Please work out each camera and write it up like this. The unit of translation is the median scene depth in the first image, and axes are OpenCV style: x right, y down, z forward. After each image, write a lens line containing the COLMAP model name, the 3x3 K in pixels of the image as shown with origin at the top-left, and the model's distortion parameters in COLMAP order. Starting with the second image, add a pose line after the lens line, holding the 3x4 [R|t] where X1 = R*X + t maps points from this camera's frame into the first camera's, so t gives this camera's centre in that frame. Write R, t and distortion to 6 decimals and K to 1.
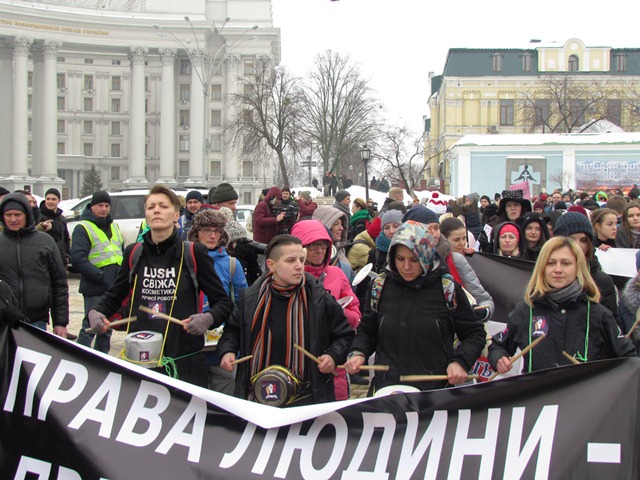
lens RADIAL K [[990.2, 0, 320.0], [0, 990.2, 240.0], [0, 0, 1]] dist [-0.314615, 1.261576]
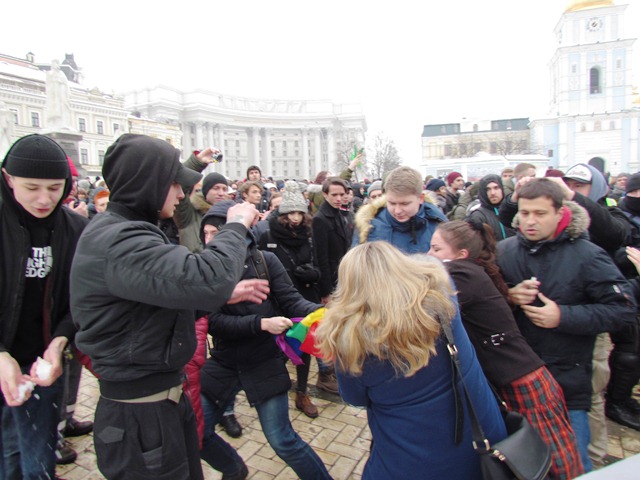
lens RADIAL K [[488.4, 0, 320.0], [0, 488.4, 240.0], [0, 0, 1]] dist [-0.037746, 0.000774]
pose [[0.983710, -0.029970, -0.177245, 0.085339], [0.039718, 0.997872, 0.051709, 0.018781], [0.175318, -0.057907, 0.982807, -0.270647]]
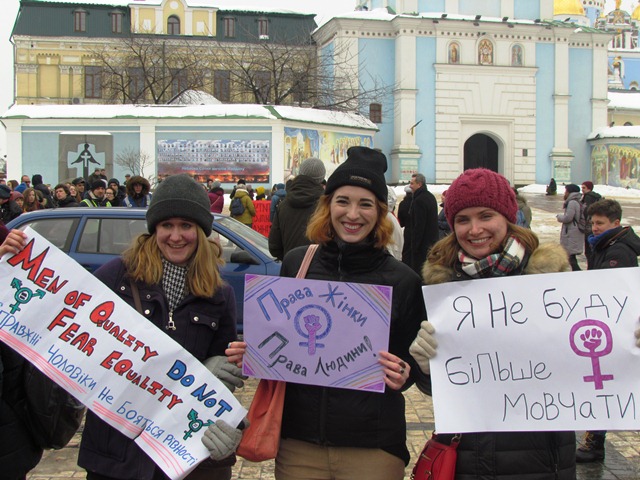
lens RADIAL K [[990.2, 0, 320.0], [0, 990.2, 240.0], [0, 0, 1]] dist [-0.314615, 1.261576]
pose [[0.946419, -0.012335, 0.322705, 0.106579], [0.008721, 0.999882, 0.012641, -0.006531], [-0.322822, -0.009150, 0.946415, 0.163528]]
